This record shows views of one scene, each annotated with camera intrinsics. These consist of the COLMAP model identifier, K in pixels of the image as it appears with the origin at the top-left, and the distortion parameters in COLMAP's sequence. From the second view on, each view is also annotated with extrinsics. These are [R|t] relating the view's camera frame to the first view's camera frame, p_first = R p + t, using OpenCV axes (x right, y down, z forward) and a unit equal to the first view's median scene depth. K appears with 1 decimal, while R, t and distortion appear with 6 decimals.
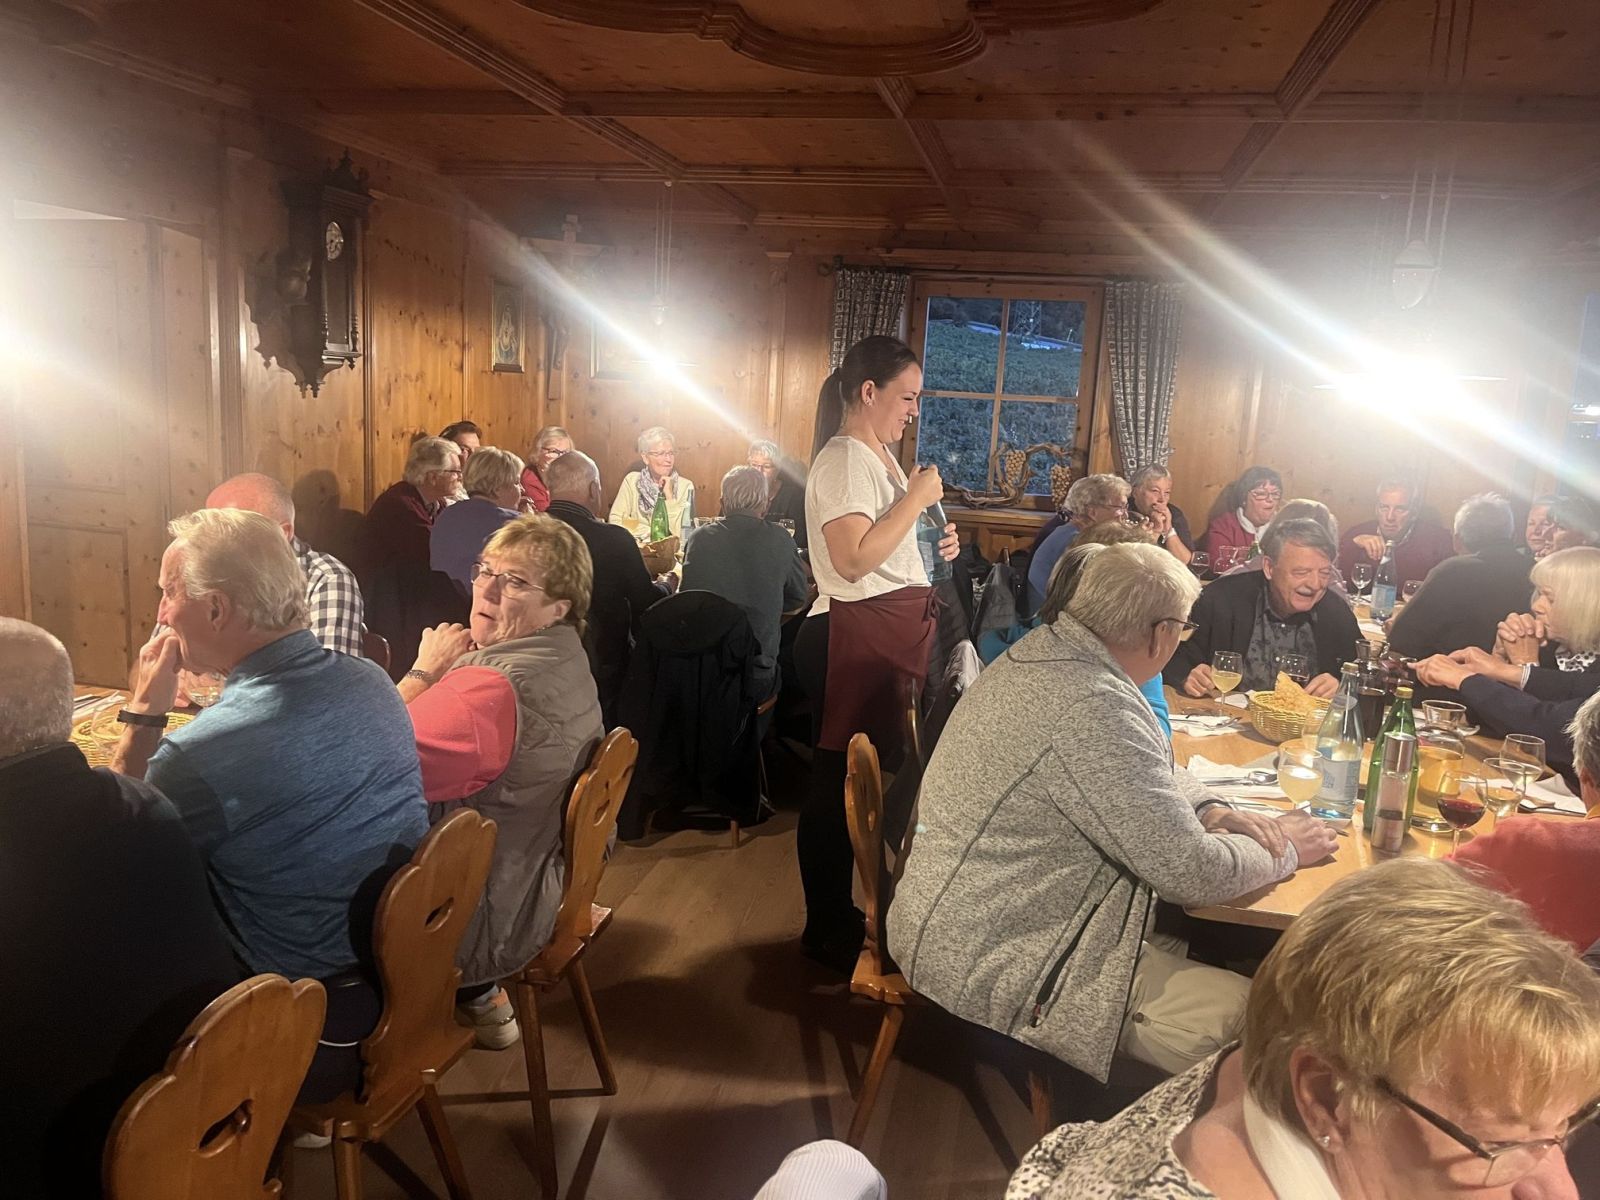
lens RADIAL K [[1207.8, 0, 788.5], [0, 1207.8, 598.0], [0, 0, 1]] dist [0.001408, -0.014739]
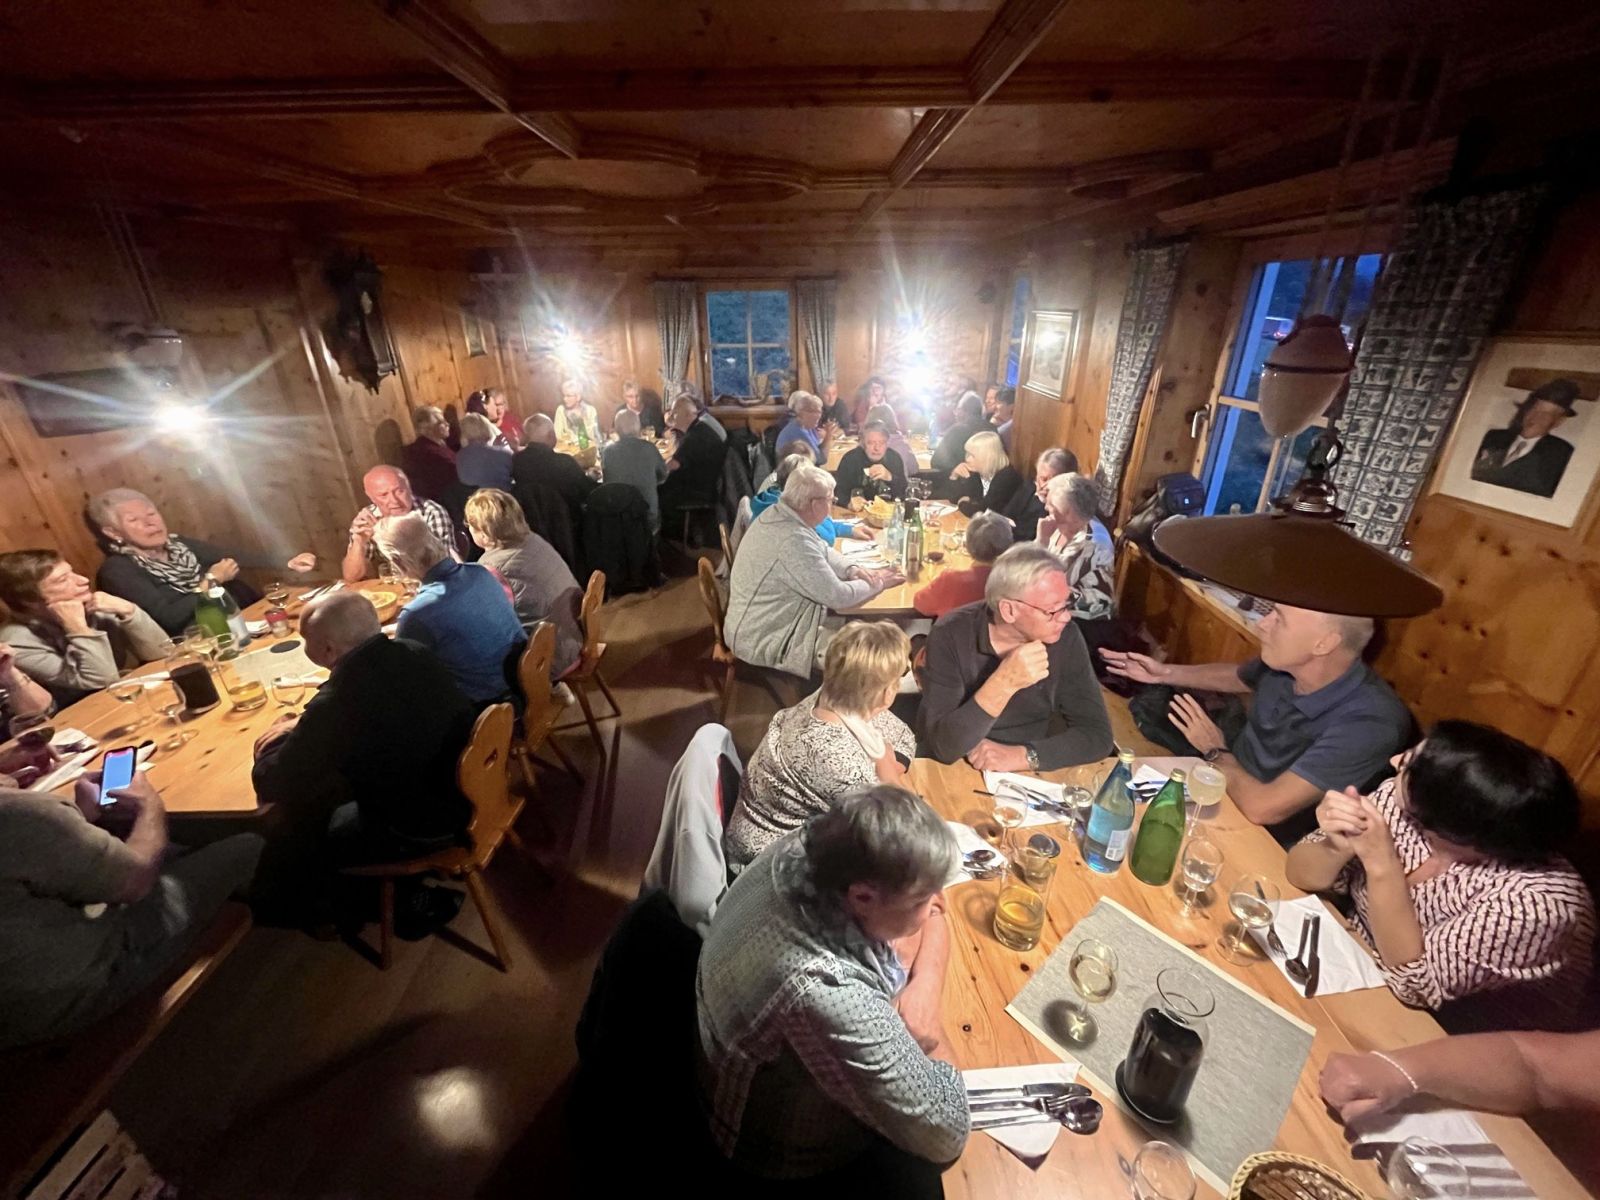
lens RADIAL K [[638.9, 0, 804.4], [0, 638.9, 588.6], [0, 0, 1]] dist [-0.000970, -0.000215]
pose [[0.969193, -0.151100, 0.194508, 0.000865], [0.099789, 0.962888, 0.250775, -0.102838], [-0.225182, -0.223640, 0.948303, -0.208626]]
